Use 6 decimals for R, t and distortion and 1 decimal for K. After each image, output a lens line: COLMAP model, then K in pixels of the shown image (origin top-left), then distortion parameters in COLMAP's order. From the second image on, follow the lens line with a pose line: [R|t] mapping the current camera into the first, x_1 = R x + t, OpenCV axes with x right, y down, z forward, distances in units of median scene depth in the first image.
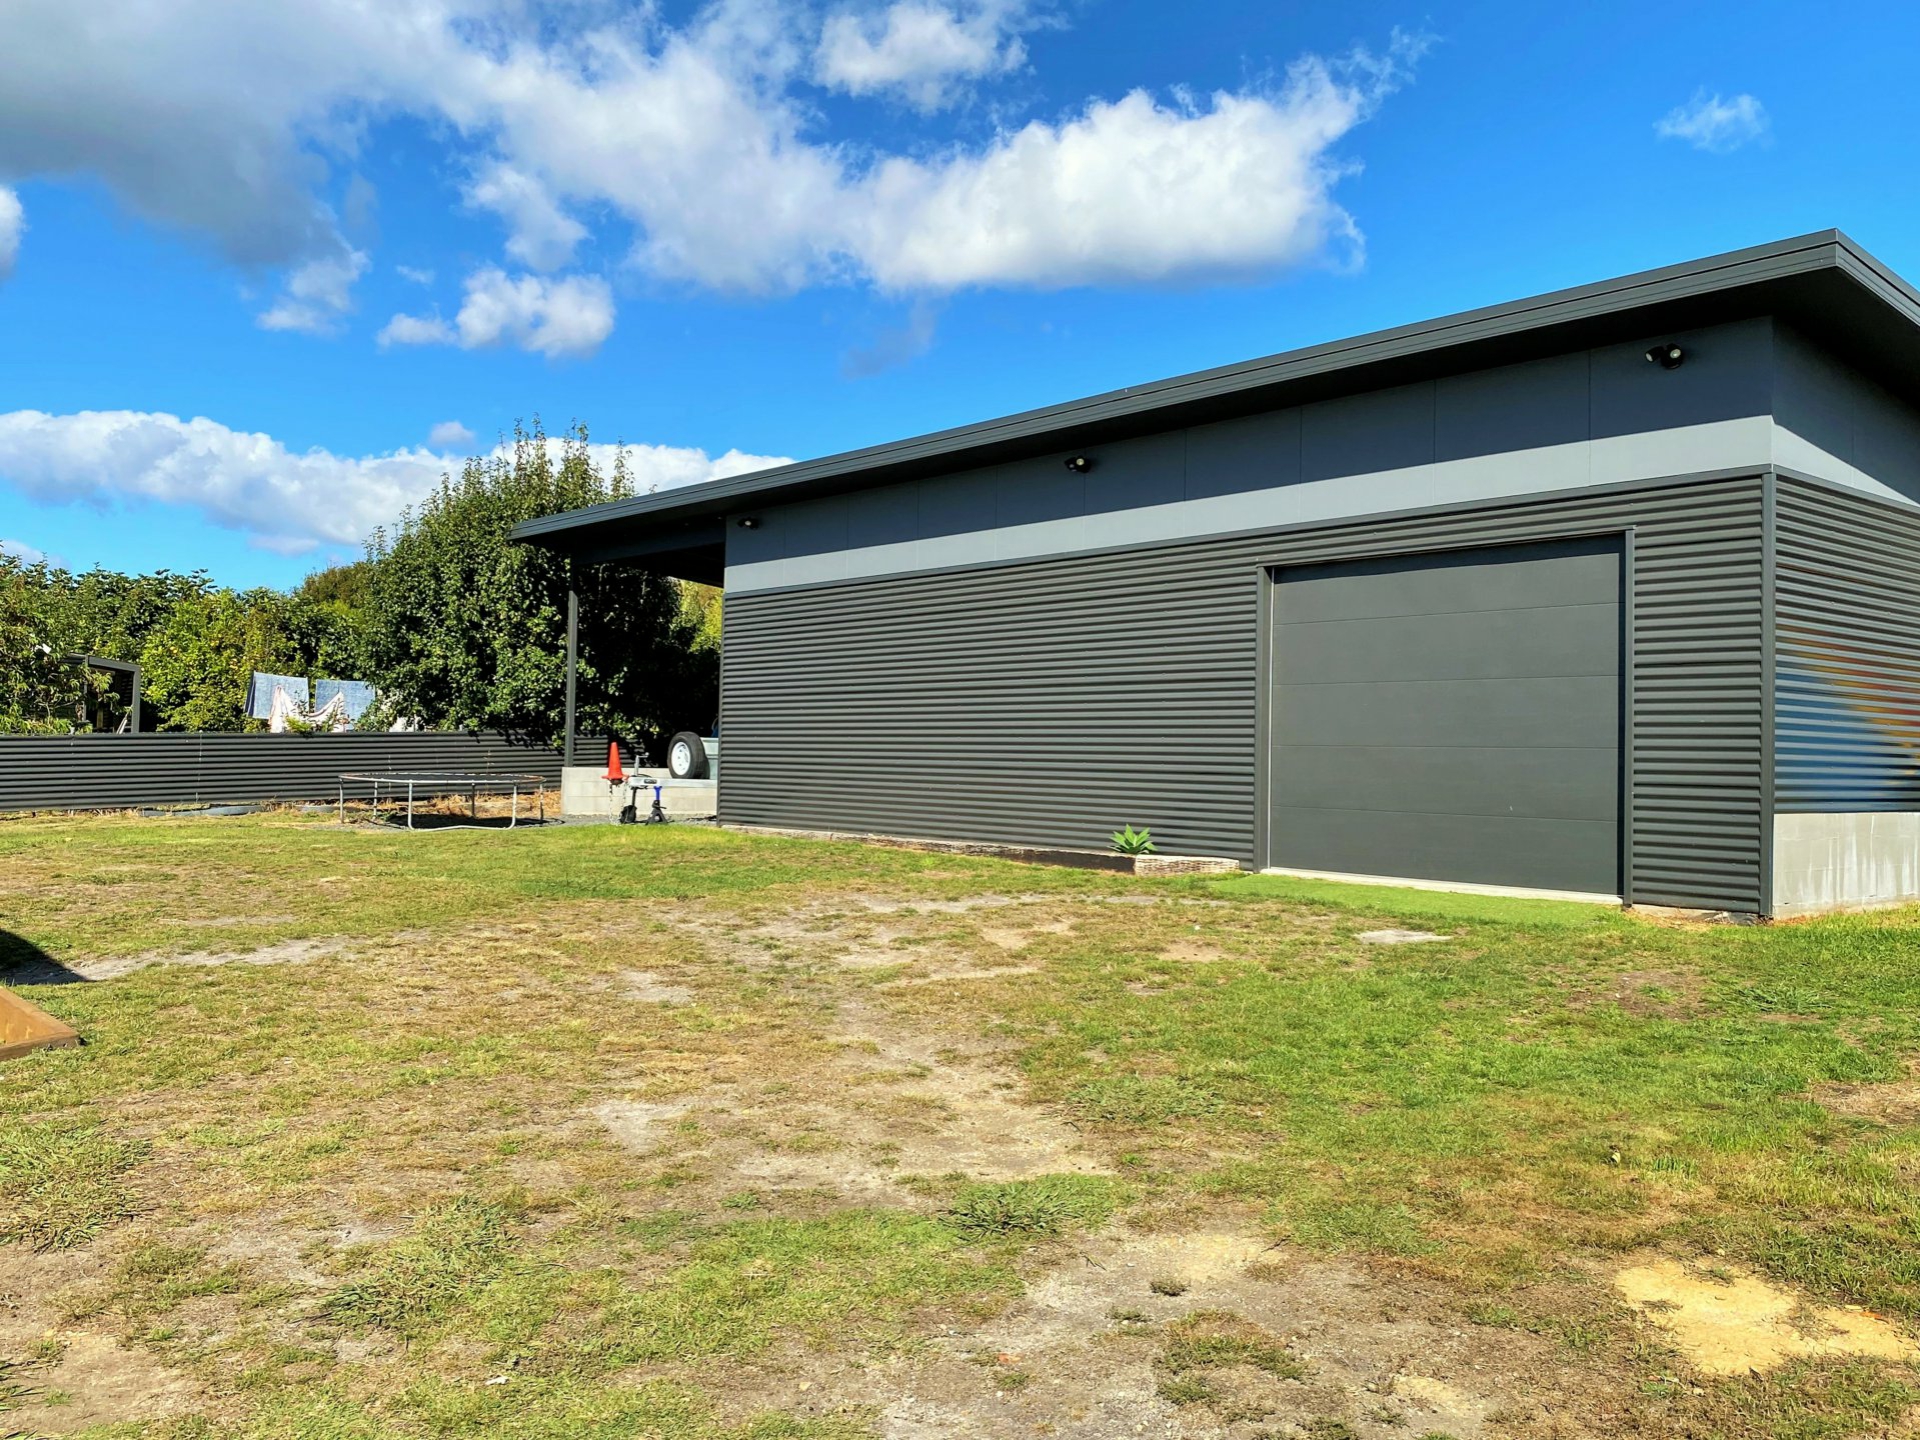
lens RADIAL K [[1647.2, 0, 960.0], [0, 1647.2, 720.0], [0, 0, 1]] dist [0.005598, 0.006910]
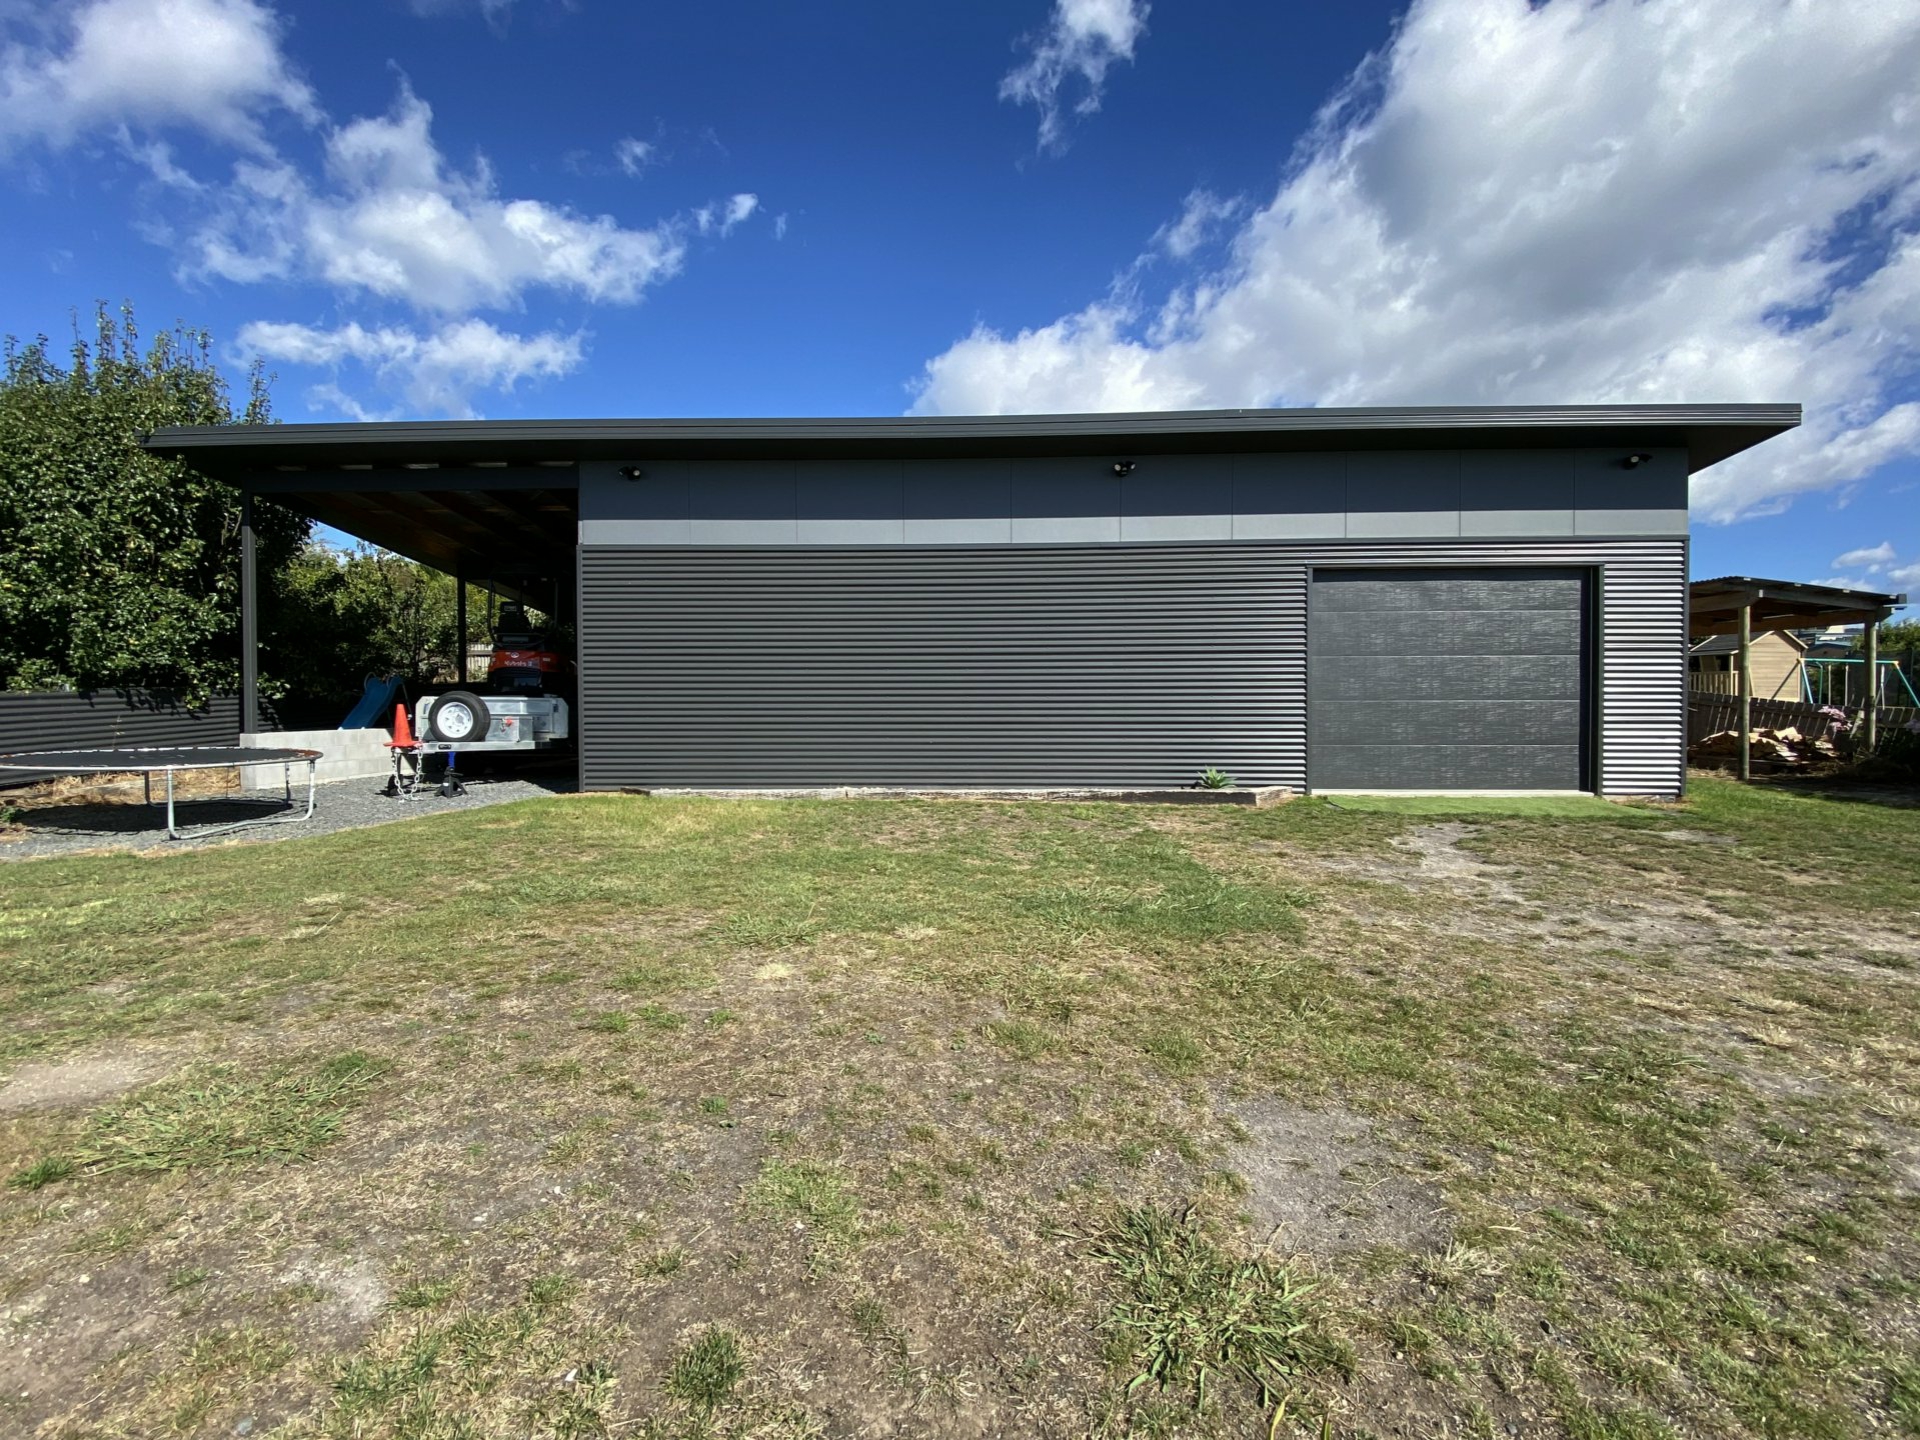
lens RADIAL K [[898.5, 0, 960.0], [0, 898.5, 720.0], [0, 0, 1]] dist [-0.000032, -0.000009]
pose [[0.677765, -0.030881, 0.734630, -0.352797], [-0.004487, 0.998925, 0.046131, -0.001358], [-0.735265, -0.034562, 0.676898, 0.450803]]
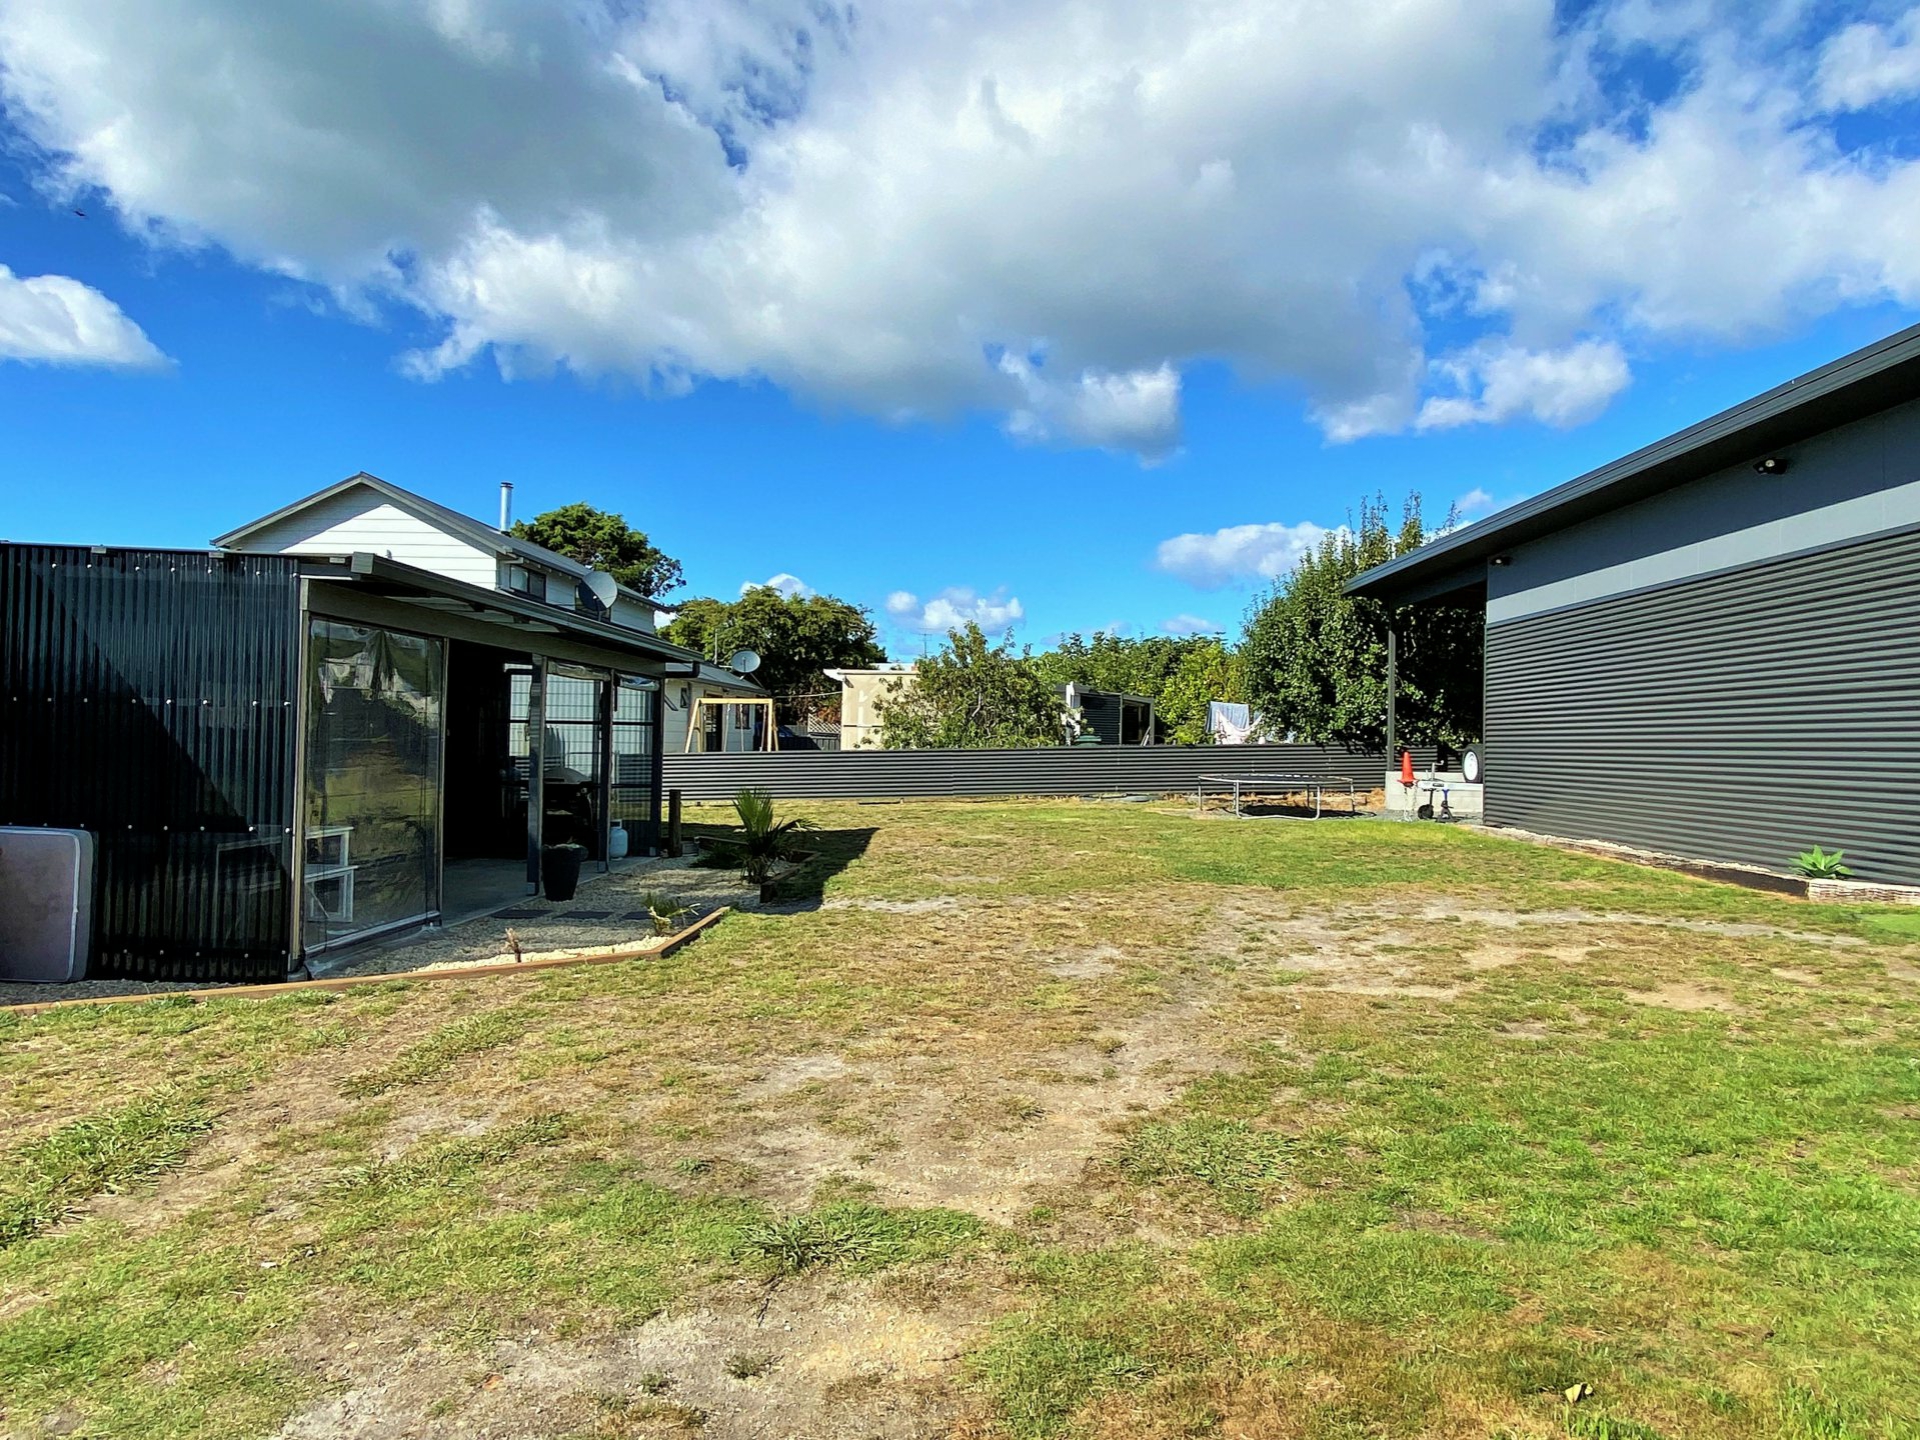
lens RADIAL K [[1185.8, 0, 960.0], [0, 1185.8, 720.0], [0, 0, 1]] dist [0.046834, -0.044634]
pose [[0.733937, -0.019339, -0.678942, 0.147899], [0.014370, 0.999813, -0.012945, -0.003688], [0.679065, -0.000255, 0.734078, 0.123261]]
